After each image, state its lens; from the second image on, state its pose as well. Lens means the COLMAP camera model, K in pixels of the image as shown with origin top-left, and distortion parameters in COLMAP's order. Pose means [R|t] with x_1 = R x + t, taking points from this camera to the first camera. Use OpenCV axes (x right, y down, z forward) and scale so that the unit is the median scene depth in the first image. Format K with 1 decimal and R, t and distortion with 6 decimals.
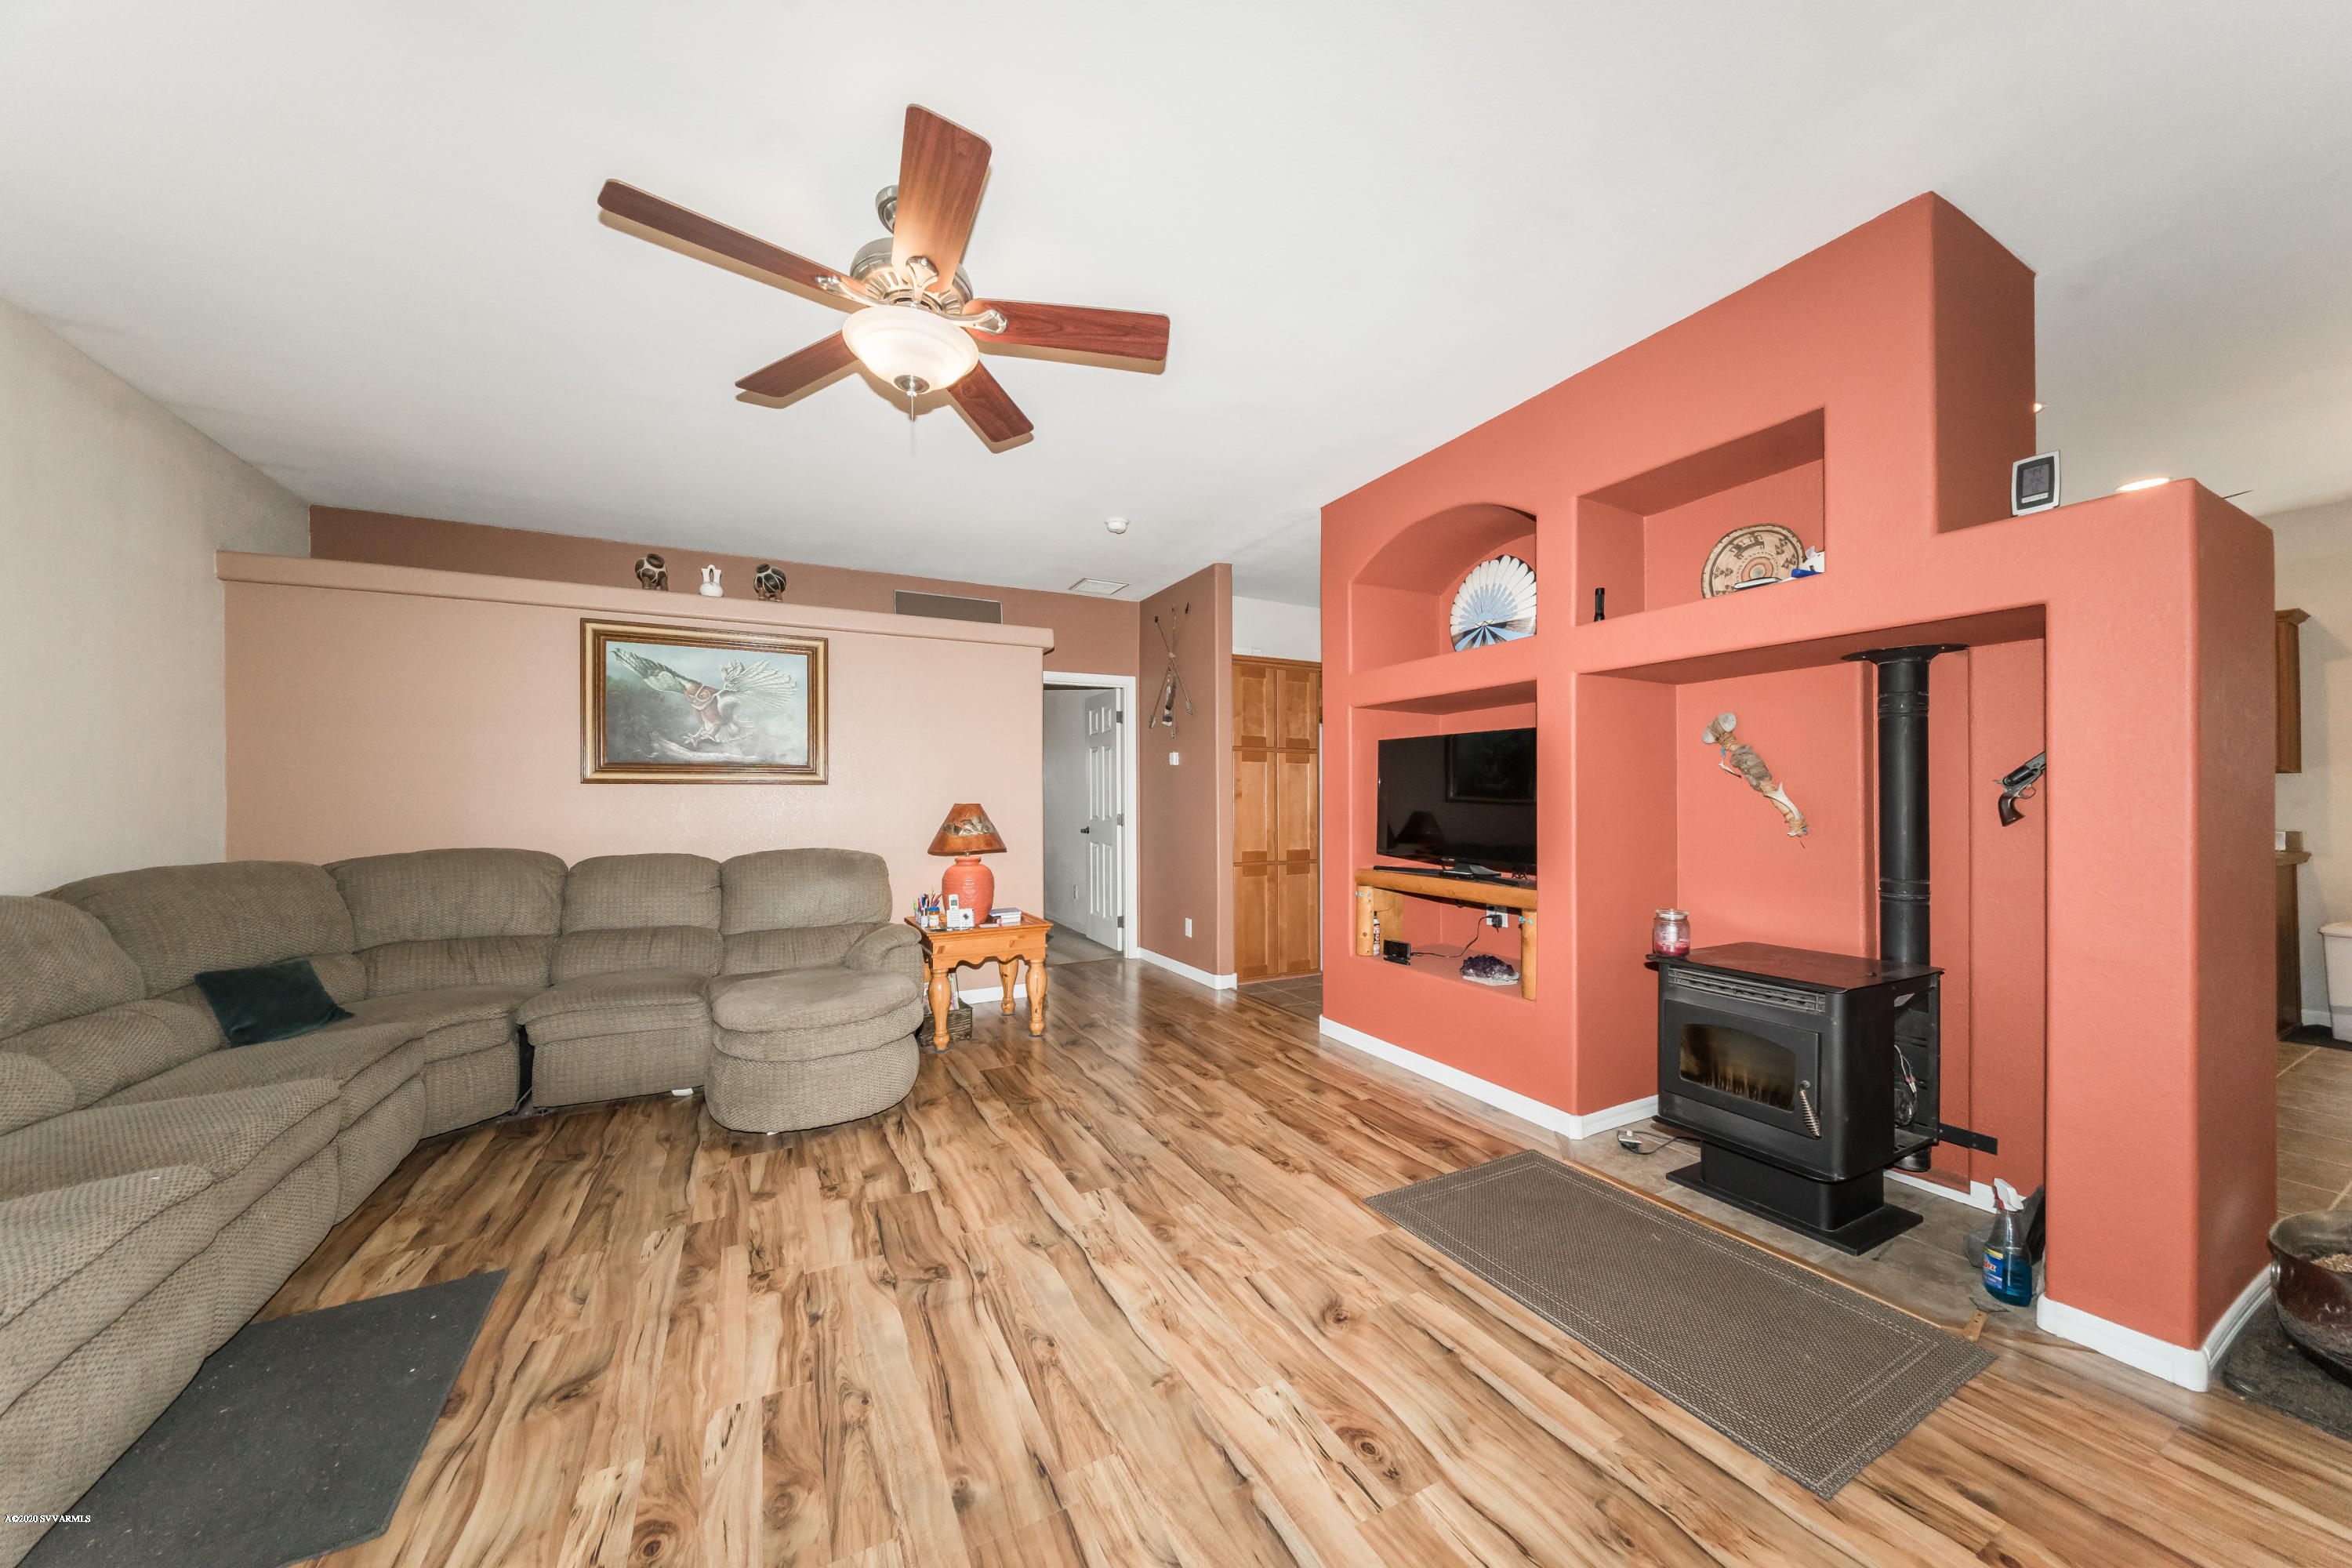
lens RADIAL K [[807.0, 0, 1173.7], [0, 807.0, 792.5], [0, 0, 1]] dist [-0.002677, -0.000211]
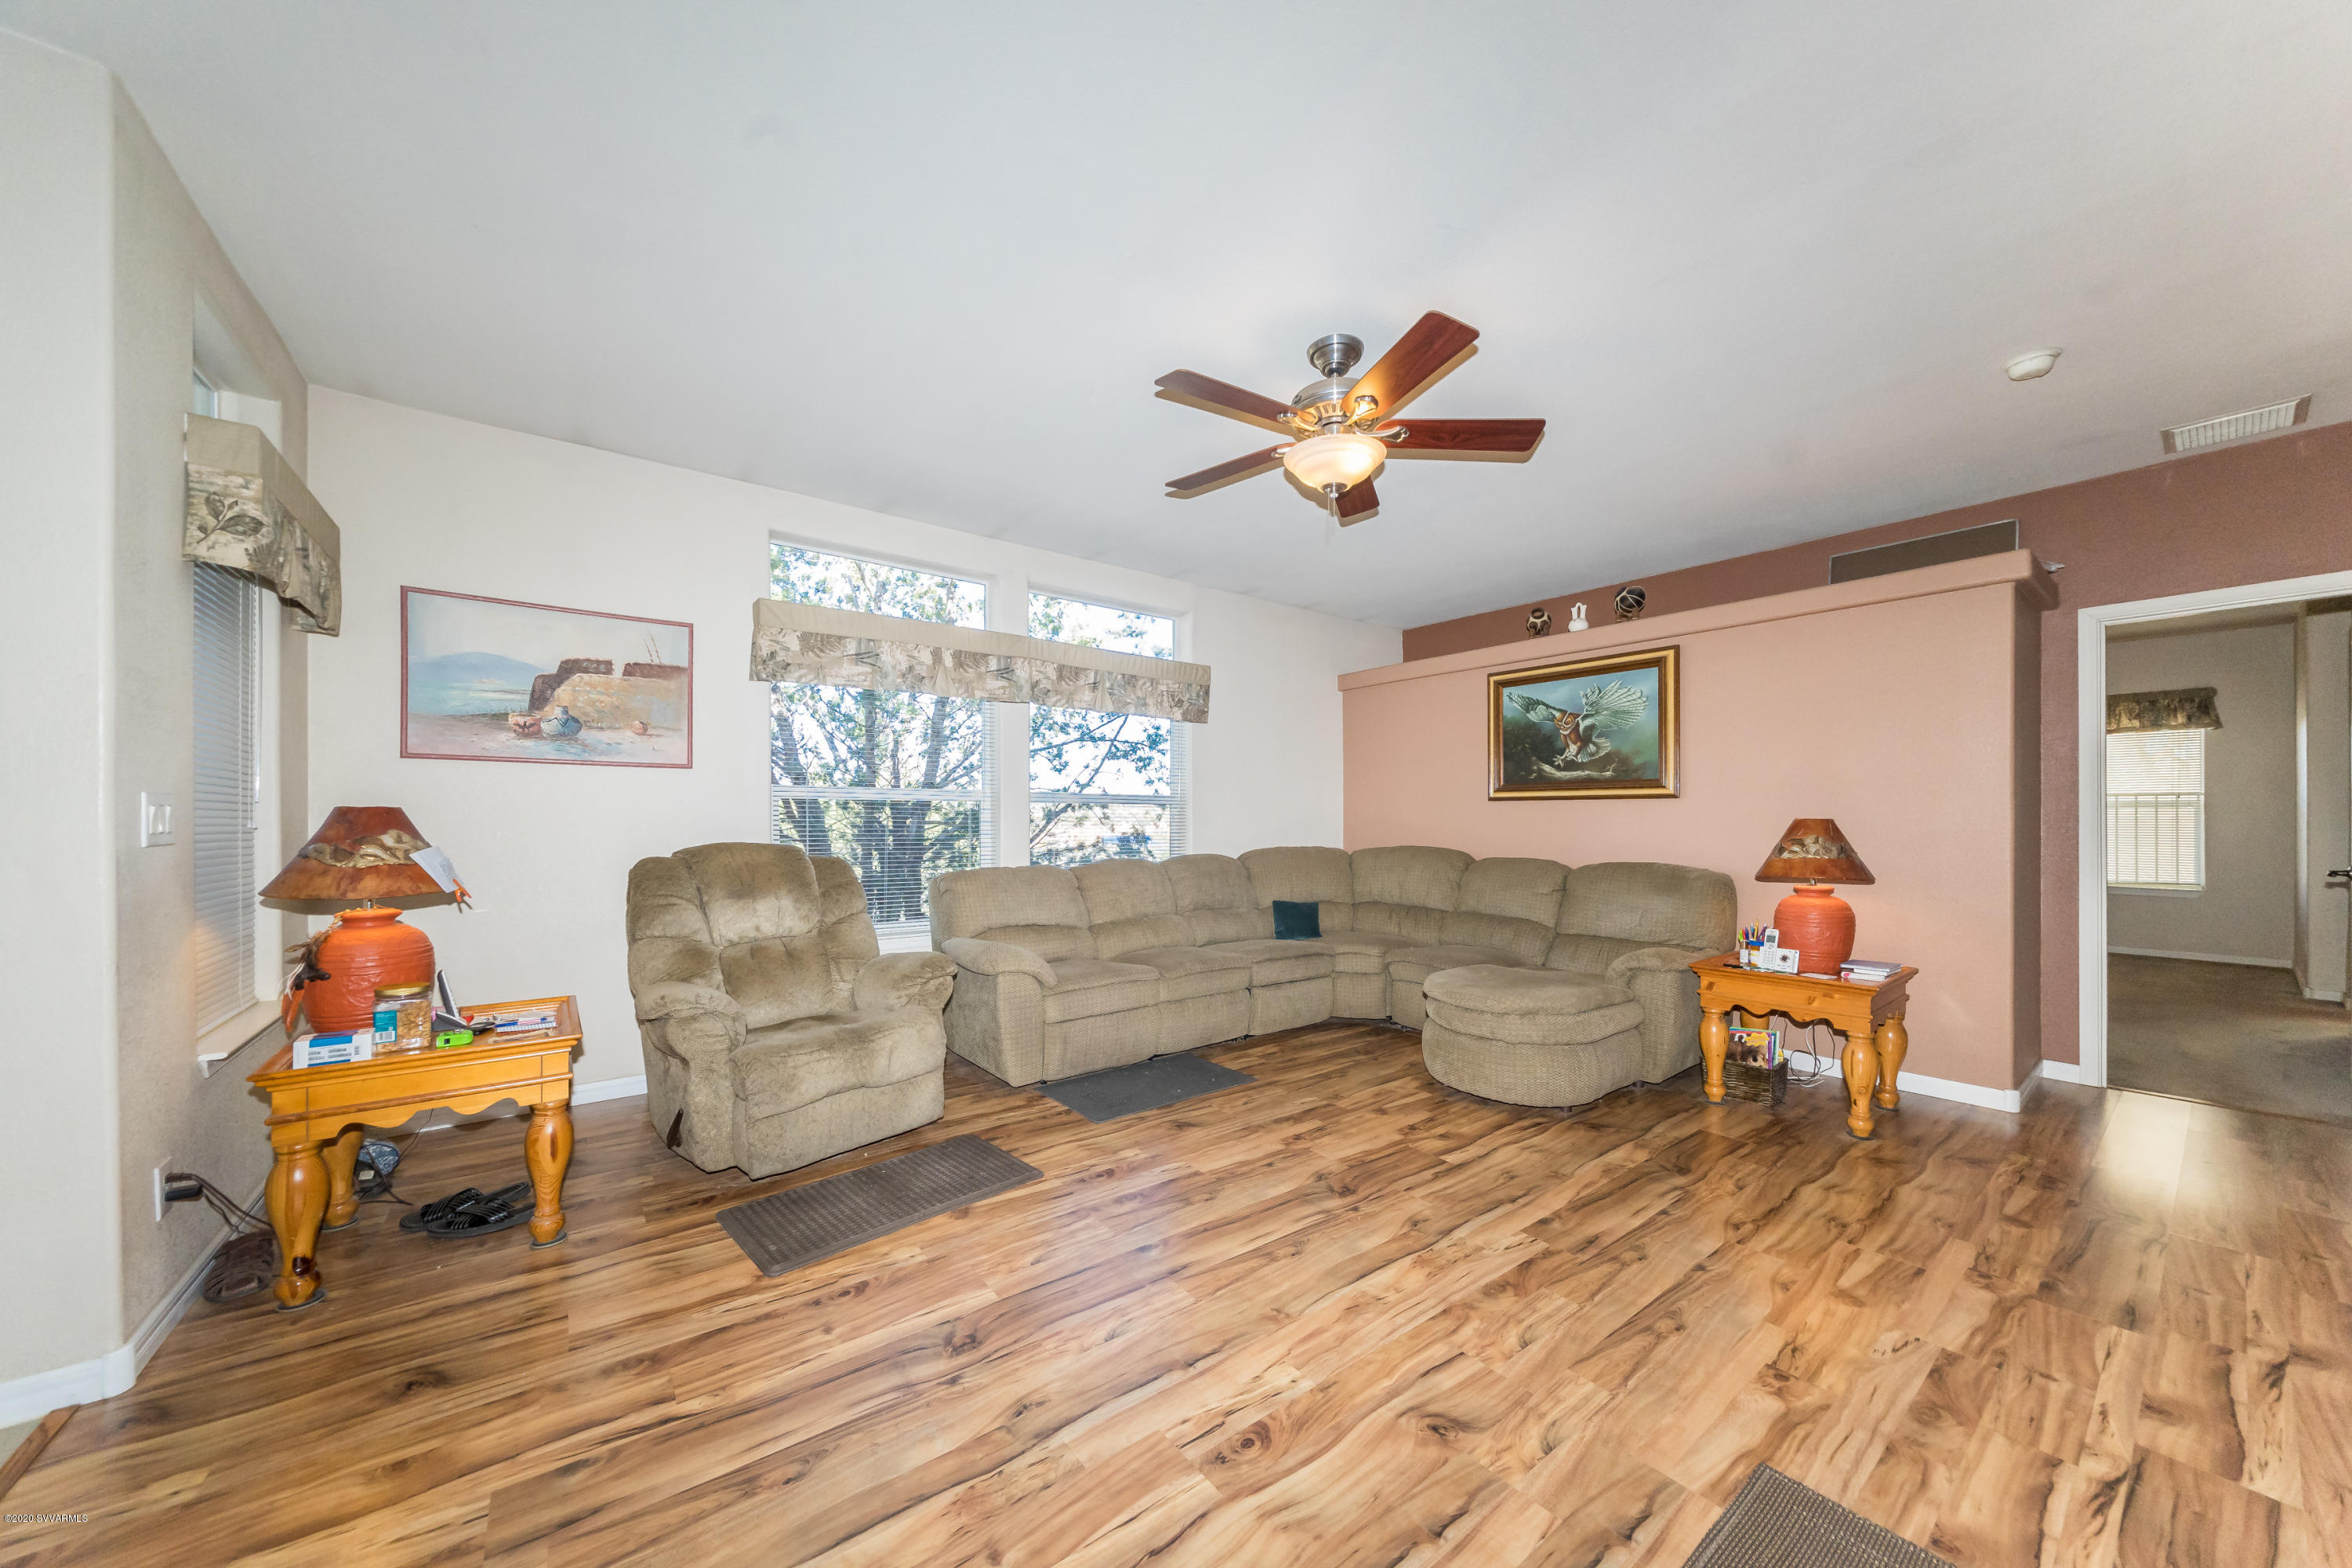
lens RADIAL K [[807.0, 0, 1168.1], [0, 807.0, 808.5], [0, 0, 1]] dist [-0.002677, -0.000211]
pose [[0.159832, -0.005927, -0.987126, 0.670815], [0.006939, 0.999964, -0.004880, 0.005351], [0.987120, -0.006070, 0.159867, 0.400044]]
